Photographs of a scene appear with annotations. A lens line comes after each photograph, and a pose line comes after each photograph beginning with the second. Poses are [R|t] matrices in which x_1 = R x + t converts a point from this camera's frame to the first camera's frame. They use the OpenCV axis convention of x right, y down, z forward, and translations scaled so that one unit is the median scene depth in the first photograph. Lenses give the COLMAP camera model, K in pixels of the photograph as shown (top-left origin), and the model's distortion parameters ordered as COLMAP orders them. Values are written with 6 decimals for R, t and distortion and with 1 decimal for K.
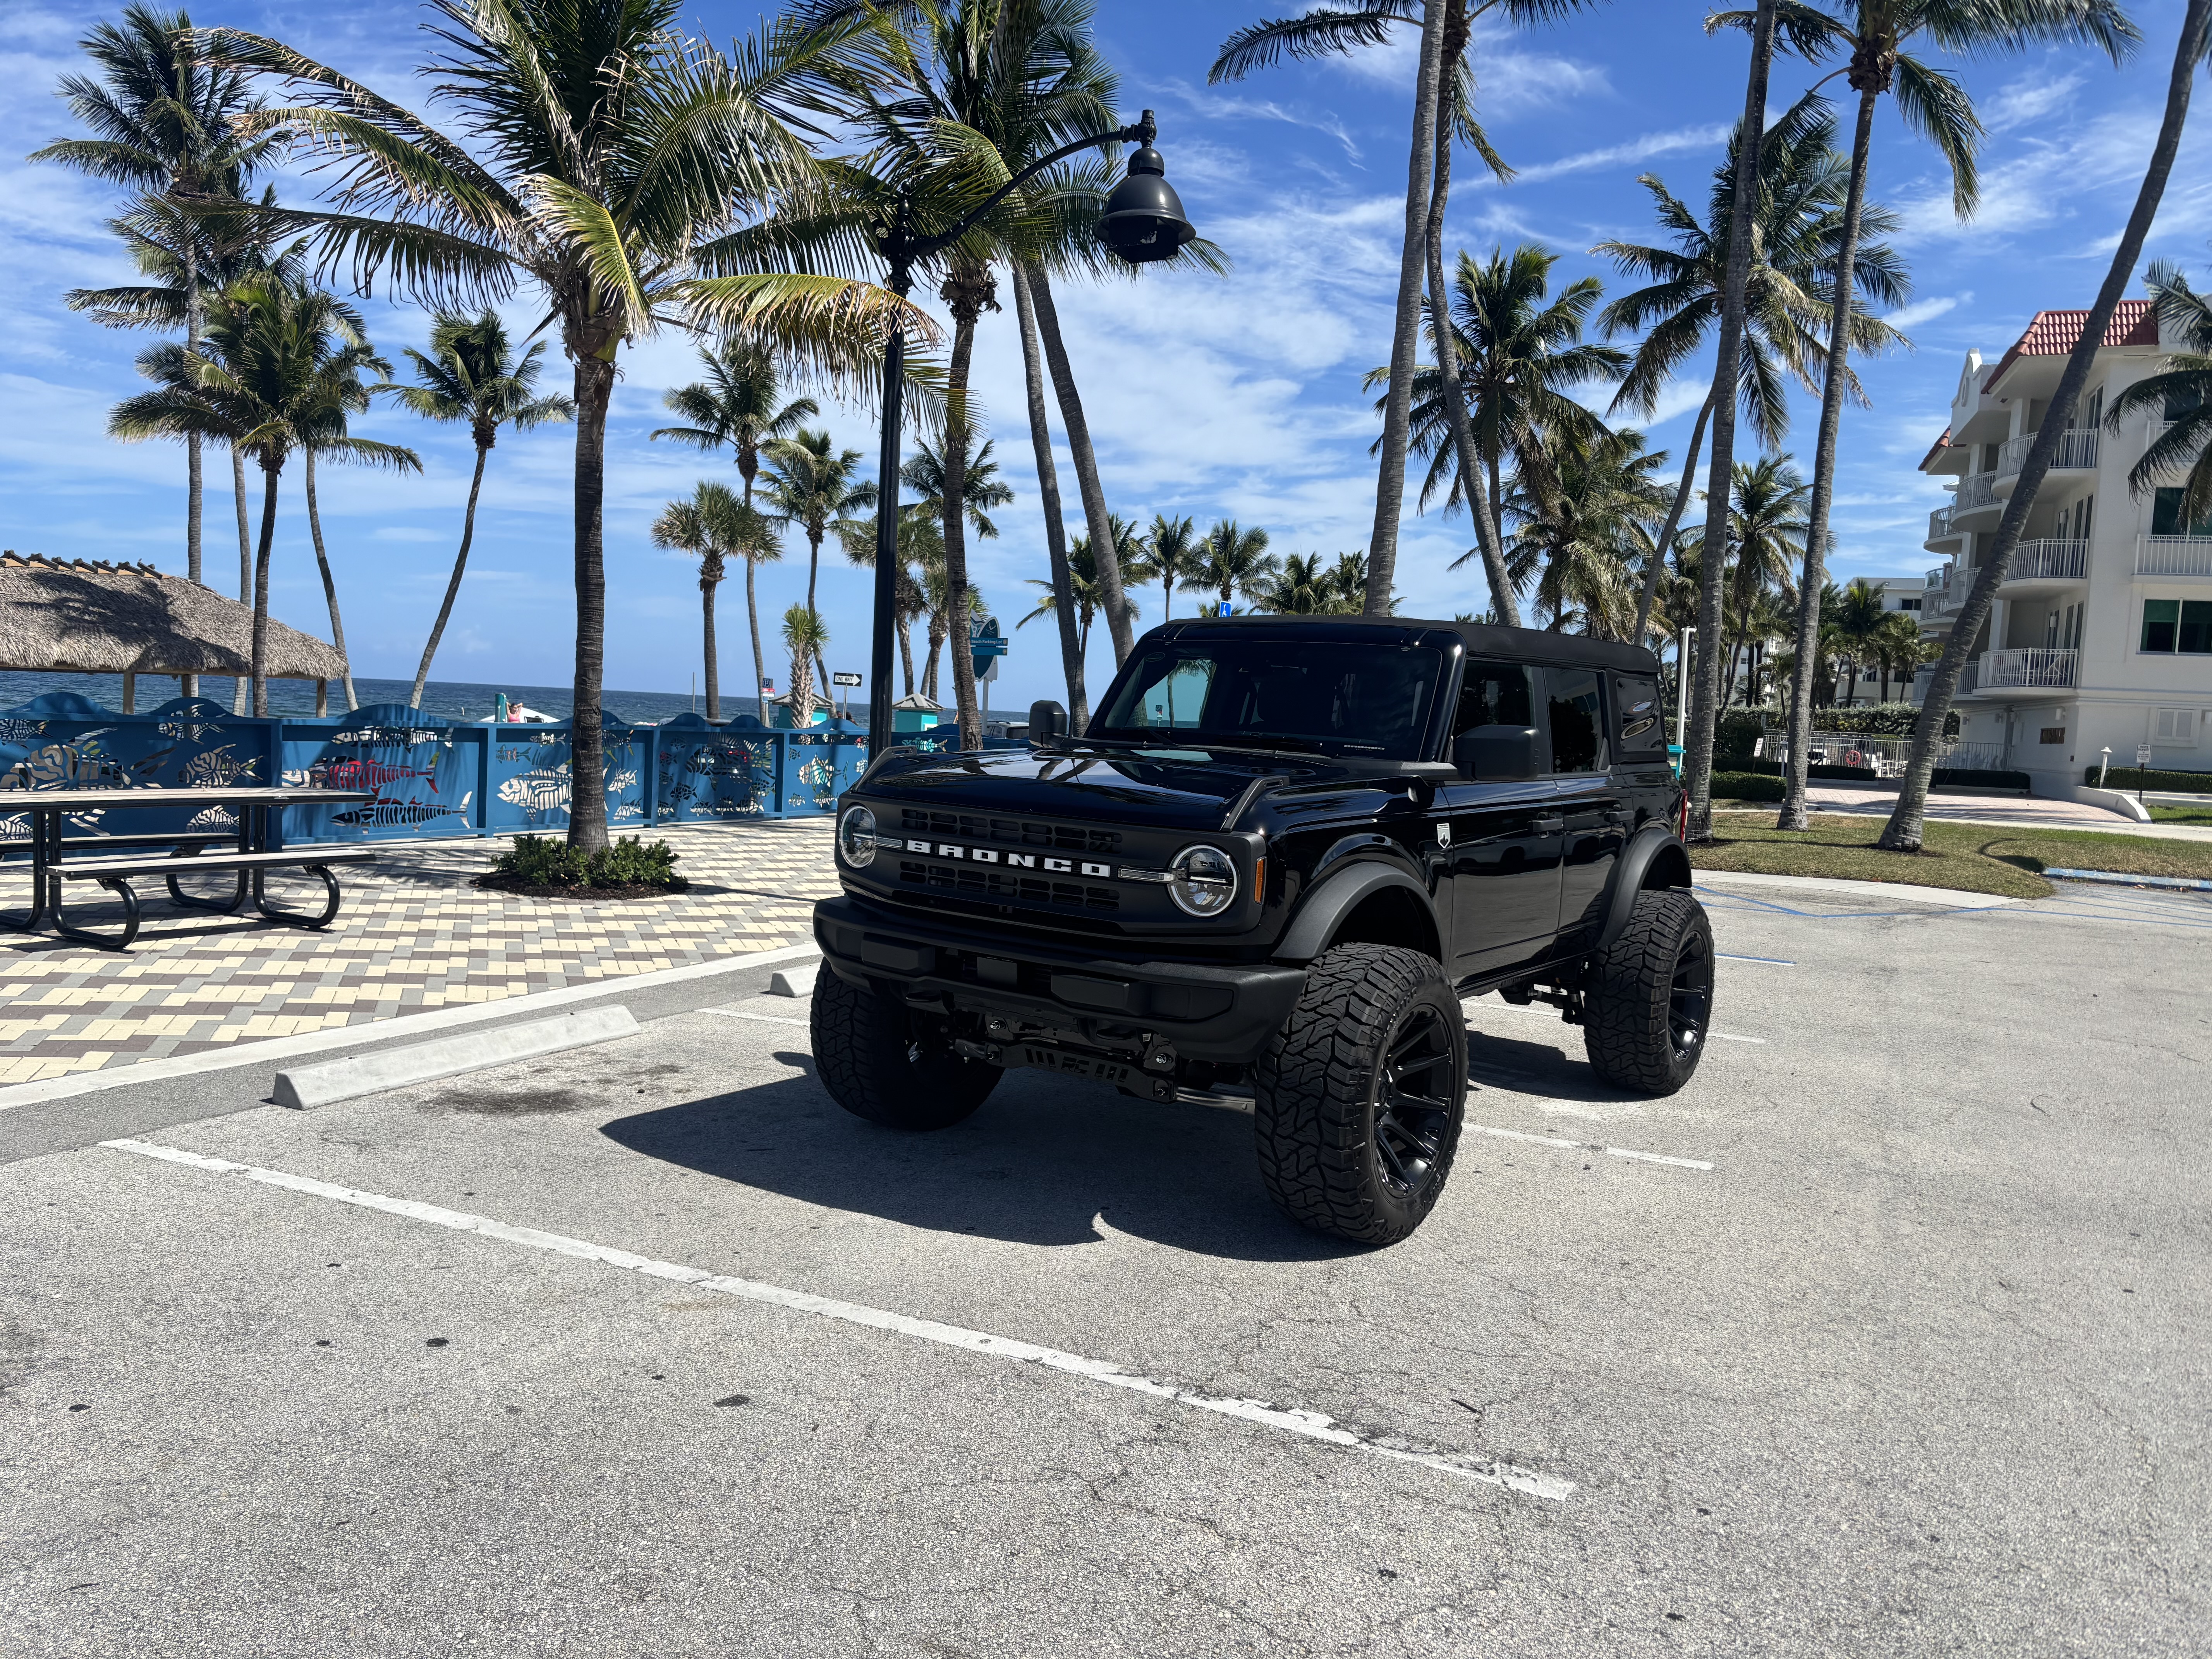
lens RADIAL K [[1651.1, 0, 1113.6], [0, 1651.1, 886.3], [0, 0, 1]] dist [0.048718, -0.063244]
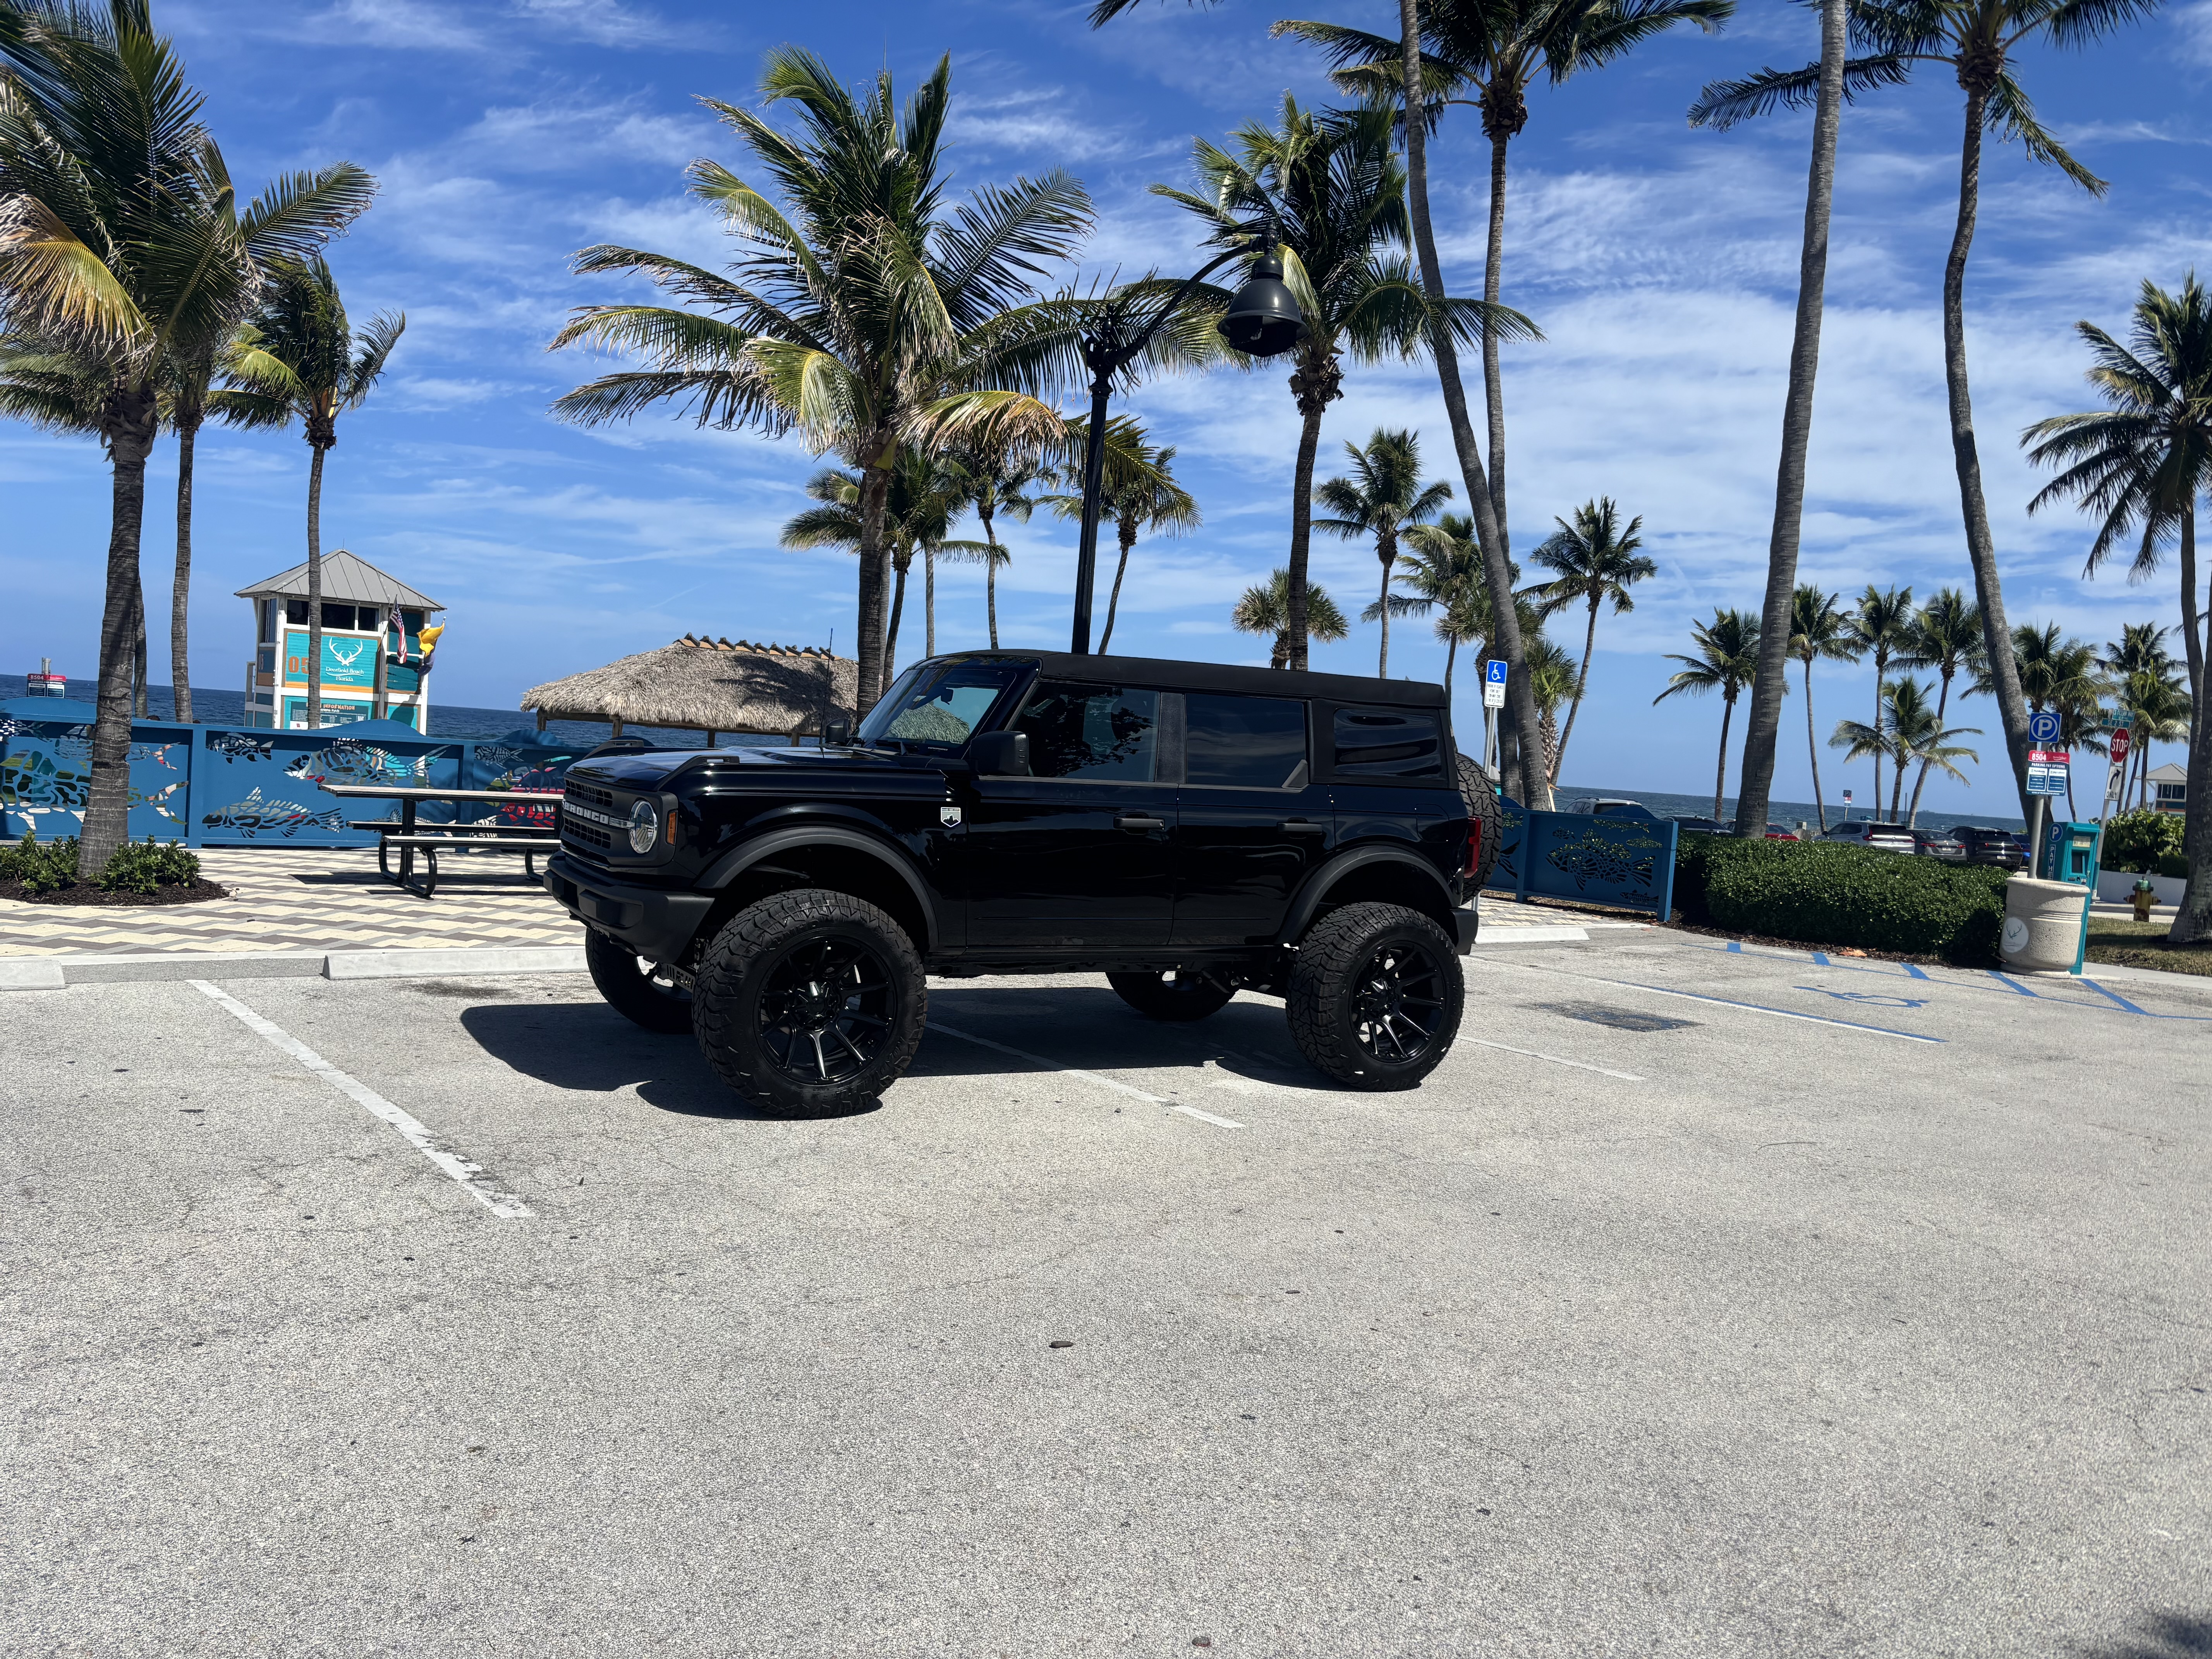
lens RADIAL K [[1651.1, 0, 1113.6], [0, 1651.1, 886.3], [0, 0, 1]] dist [0.048718, -0.063244]
pose [[0.904607, 0.050163, -0.423284, 0.879483], [-0.071082, 0.996899, -0.033770, 0.057036], [0.420278, 0.060637, 0.905367, -0.078159]]
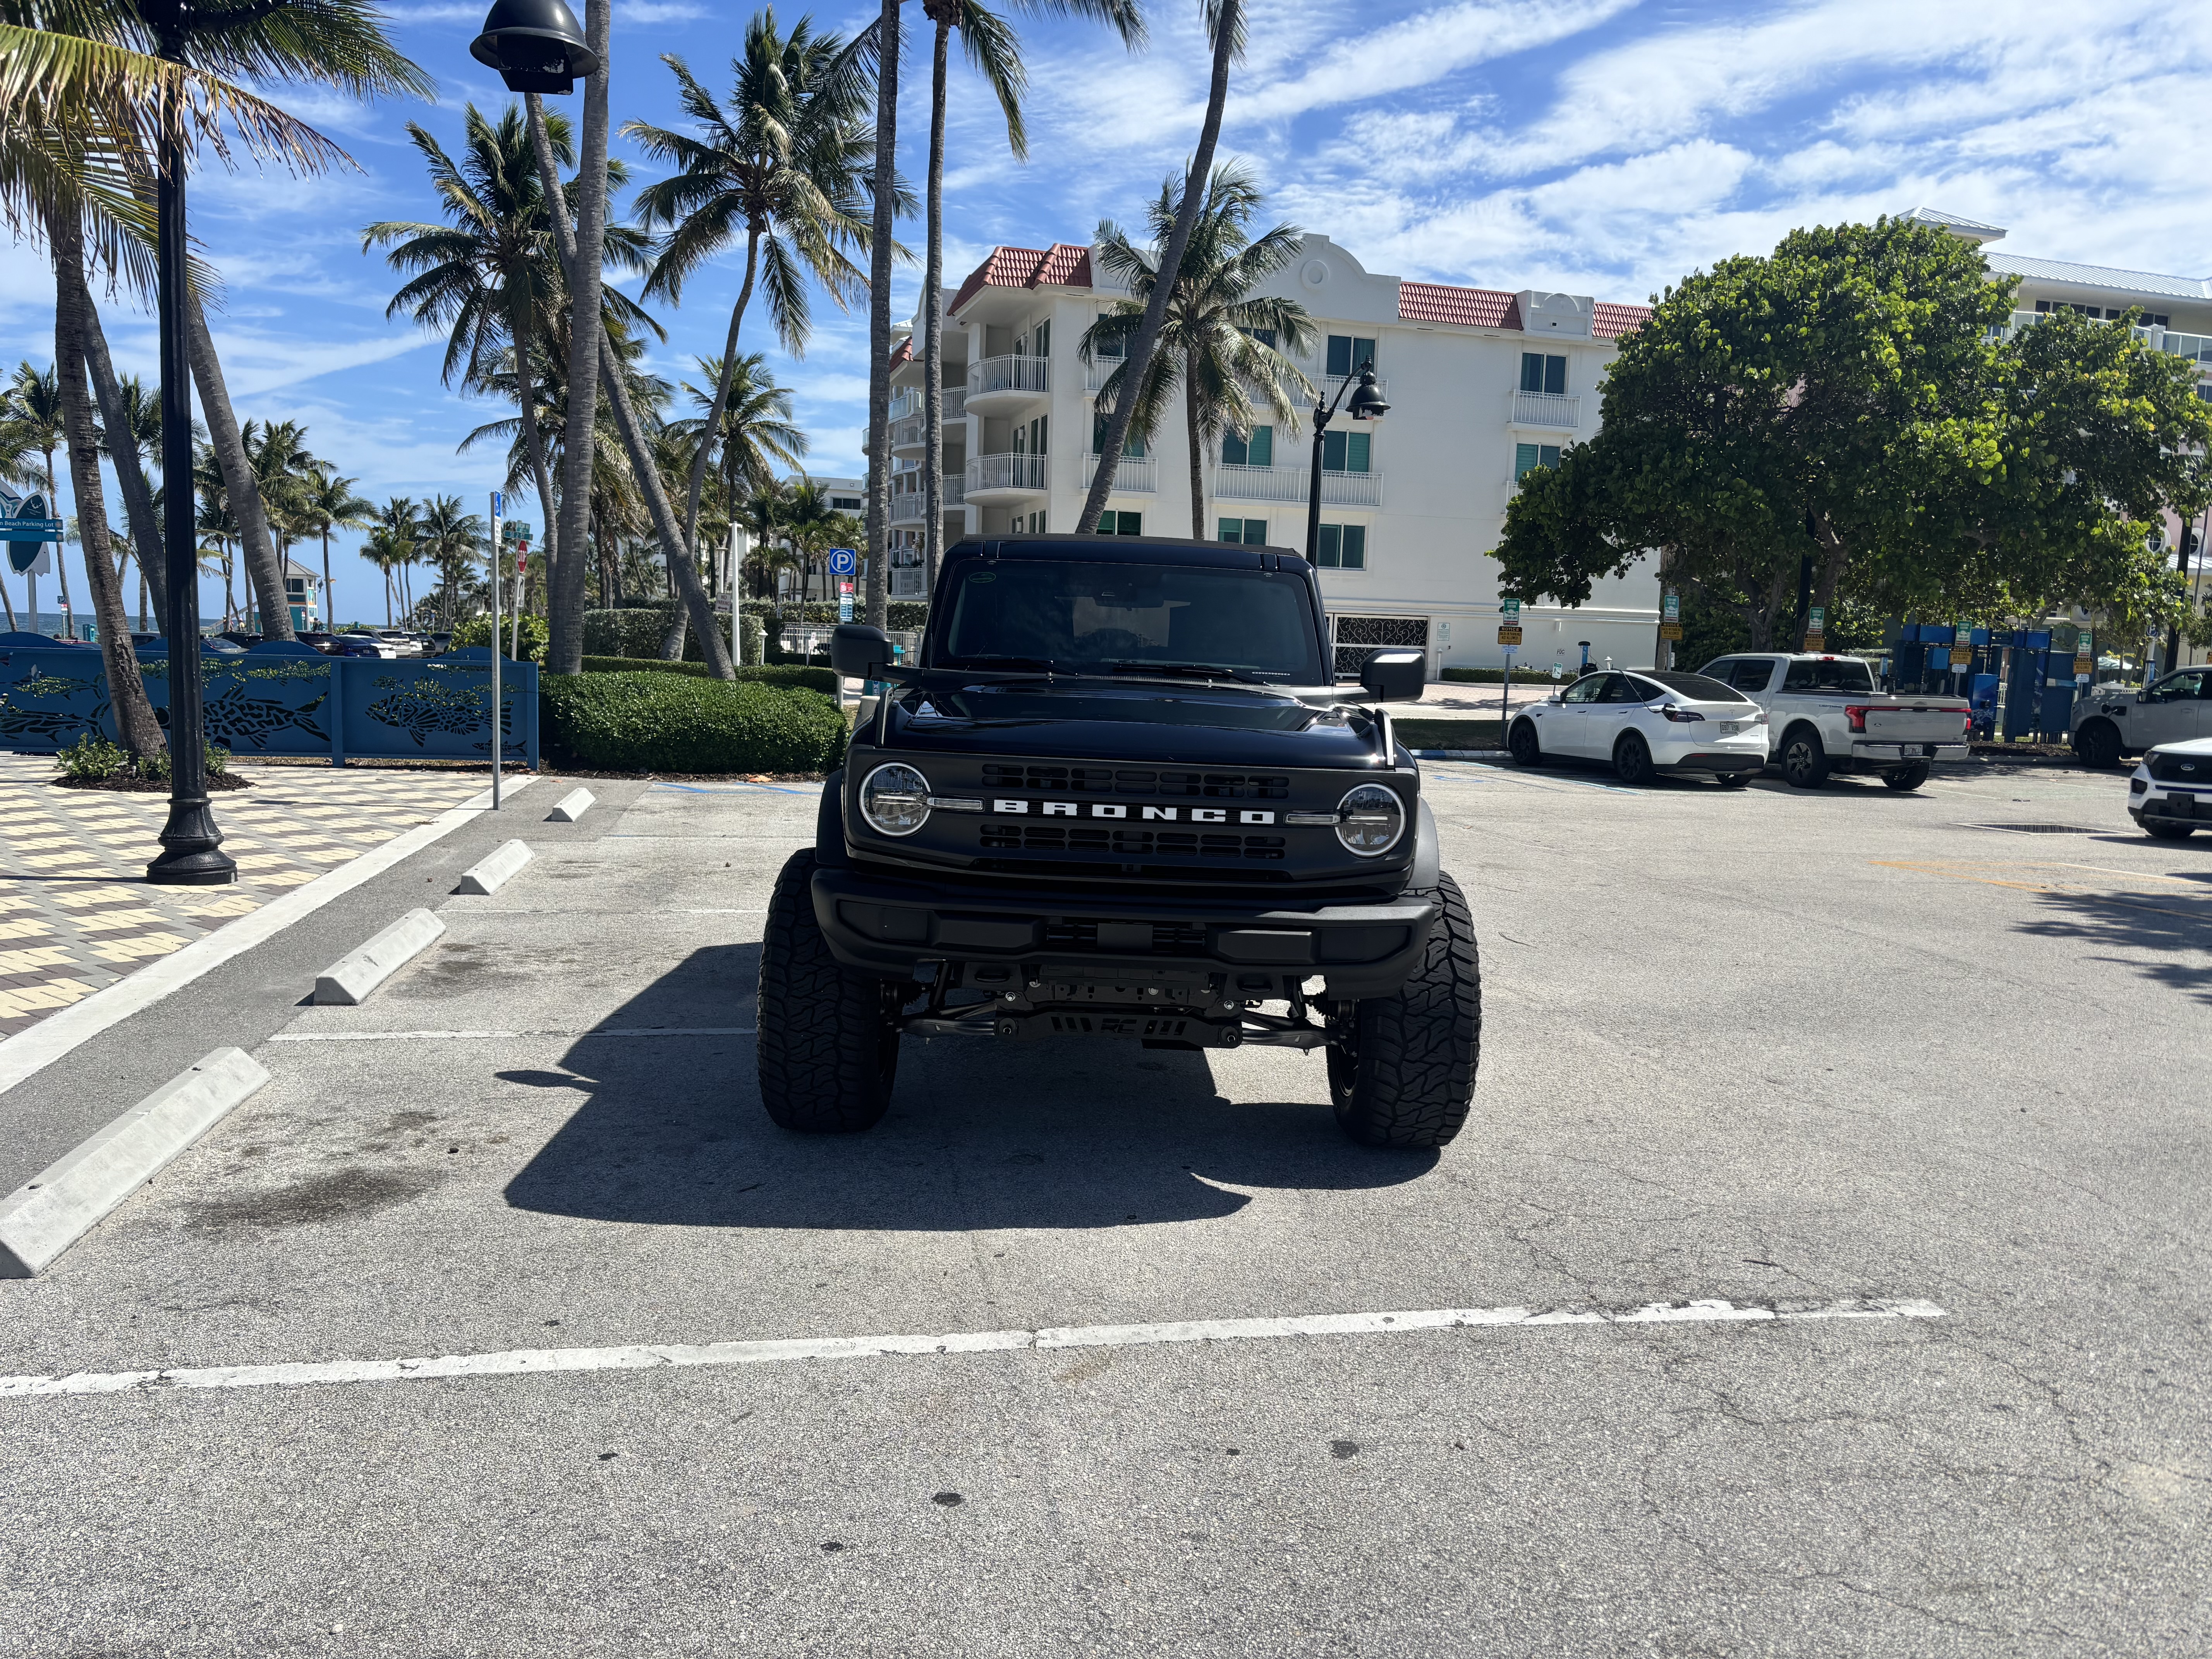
lens RADIAL K [[1641.7, 0, 1140.6], [0, 1641.7, 874.2], [0, 0, 1]] dist [0.048009, -0.068013]
pose [[0.806093, -0.100796, 0.583141, -0.556246], [0.066120, 0.994558, 0.080510, -0.052133], [-0.588083, -0.026342, 0.808372, 0.246851]]
